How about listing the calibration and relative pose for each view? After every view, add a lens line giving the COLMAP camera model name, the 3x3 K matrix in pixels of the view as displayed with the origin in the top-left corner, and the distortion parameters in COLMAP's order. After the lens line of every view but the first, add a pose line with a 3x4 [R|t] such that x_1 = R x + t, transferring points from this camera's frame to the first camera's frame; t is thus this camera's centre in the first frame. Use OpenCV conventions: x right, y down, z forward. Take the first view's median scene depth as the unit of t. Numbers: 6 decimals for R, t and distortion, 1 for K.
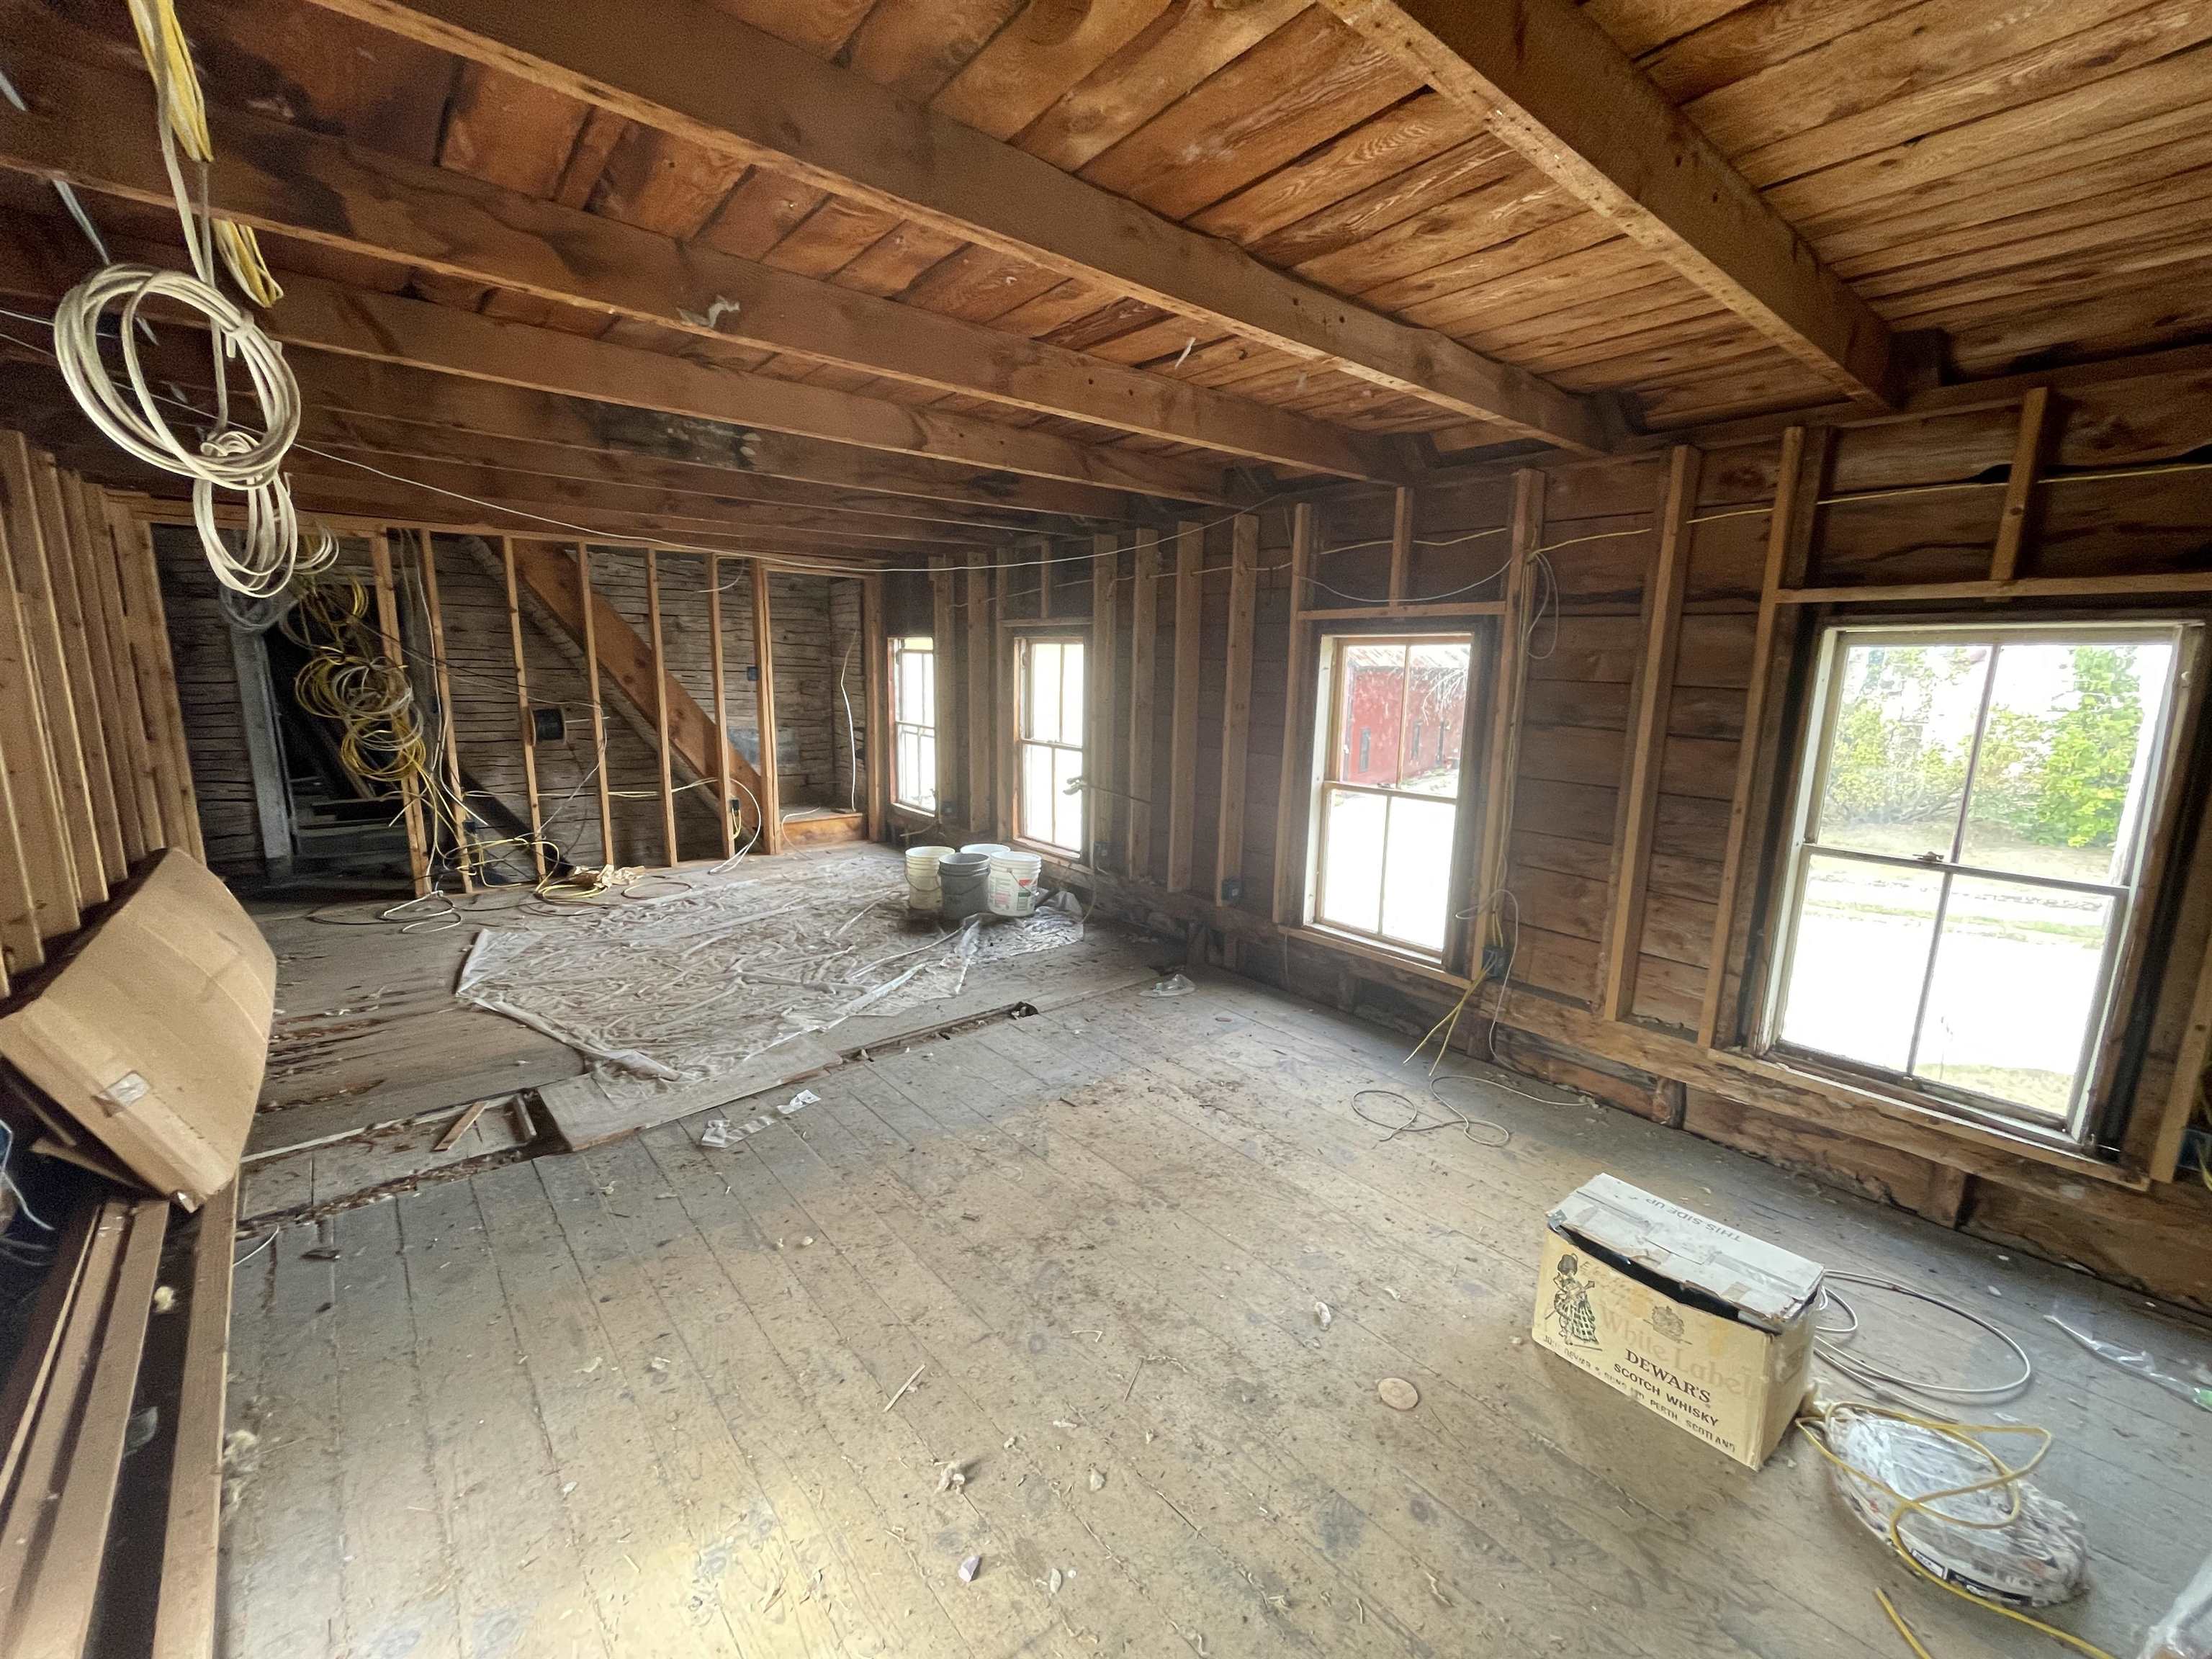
lens RADIAL K [[885.6, 0, 1096.1], [0, 885.6, 823.8], [0, 0, 1]] dist [0.000019, 0.000565]
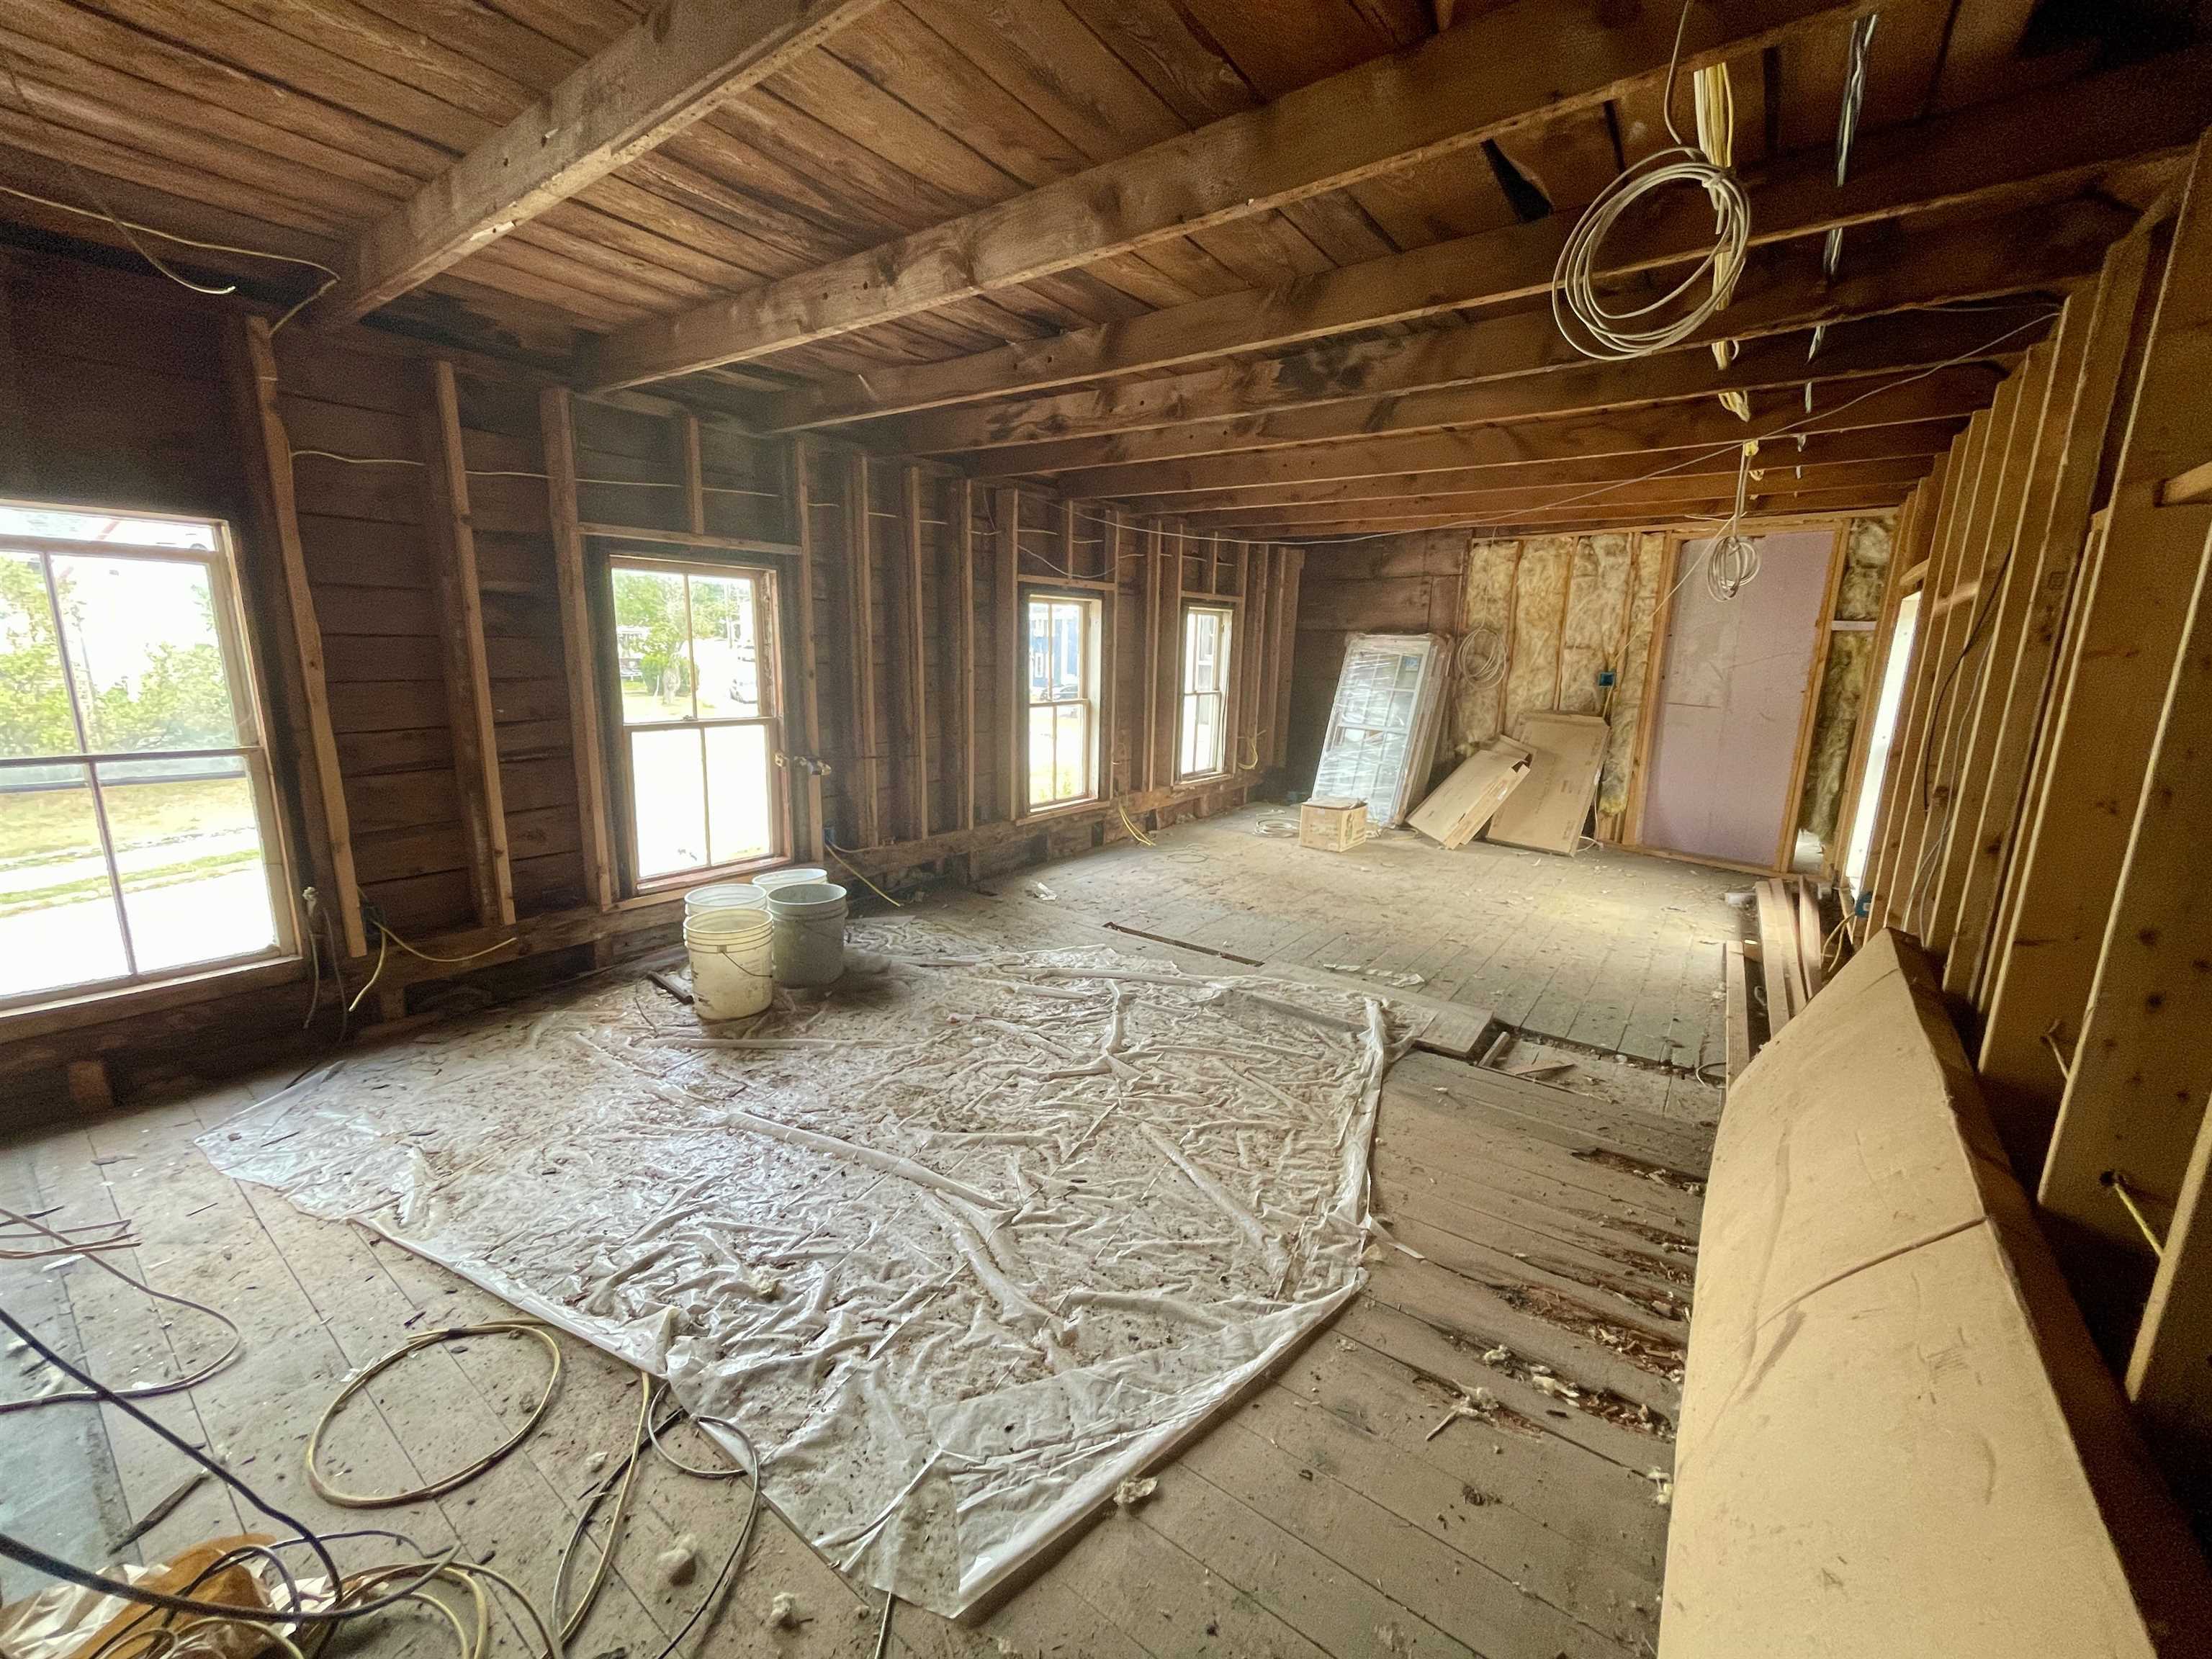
lens RADIAL K [[885.6, 0, 1090.5], [0, 885.6, 825.7], [0, 0, 1]] dist [0.000019, 0.000565]
pose [[-0.214083, -0.224312, 0.950712, -1.215643], [0.146886, 0.954817, 0.258357, -0.227101], [-0.965709, 0.194956, -0.171462, 1.297534]]
